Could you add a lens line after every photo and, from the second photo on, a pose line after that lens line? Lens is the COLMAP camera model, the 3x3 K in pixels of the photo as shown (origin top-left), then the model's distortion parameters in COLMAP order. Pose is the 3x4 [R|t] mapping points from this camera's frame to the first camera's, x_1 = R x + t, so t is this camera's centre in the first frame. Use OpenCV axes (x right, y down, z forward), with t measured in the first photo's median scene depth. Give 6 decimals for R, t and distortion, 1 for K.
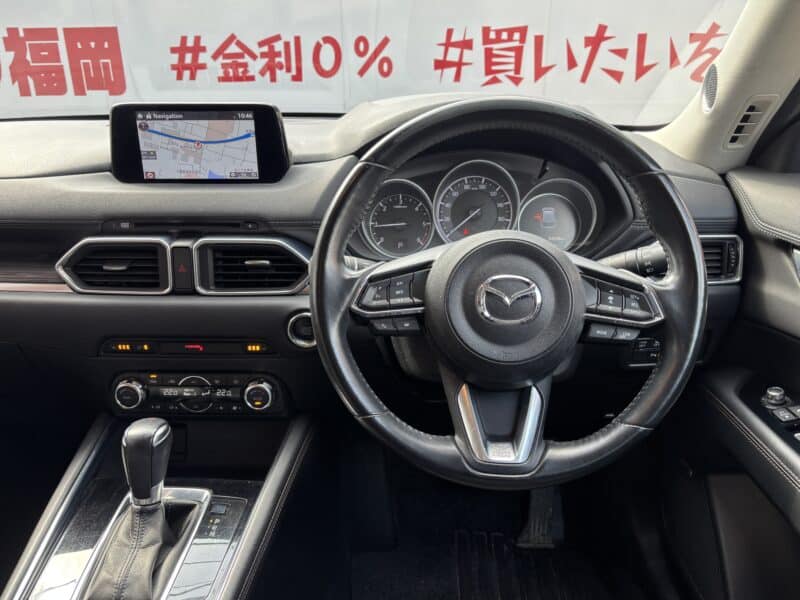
lens RADIAL K [[626.6, 0, 400.0], [0, 626.6, 300.0], [0, 0, 1]] dist [0.111547, -0.156078]
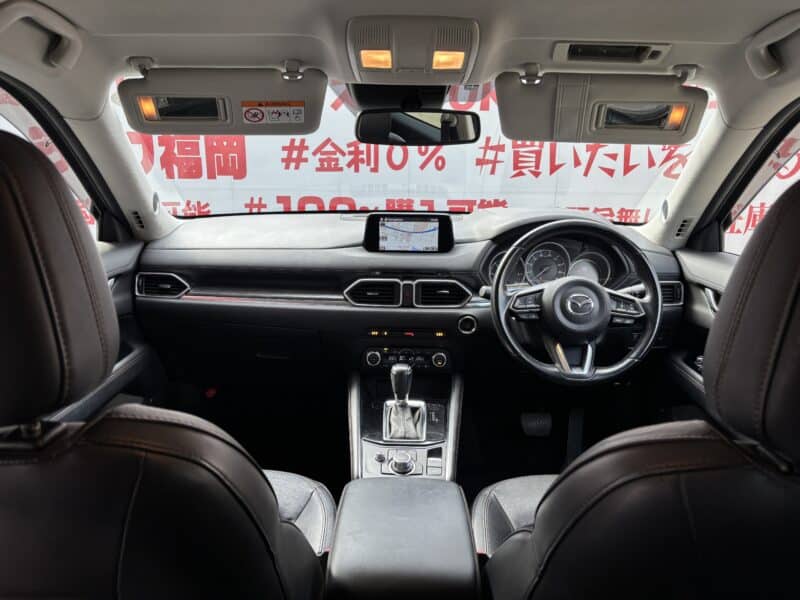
lens RADIAL K [[626.6, 0, 400.0], [0, 626.6, 300.0], [0, 0, 1]] dist [0.111547, -0.156078]
pose [[0.999770, 0.013468, 0.016713, -0.373242], [-0.011942, 0.996026, -0.088258, 0.136585], [-0.017835, 0.088038, 0.995957, -0.935683]]
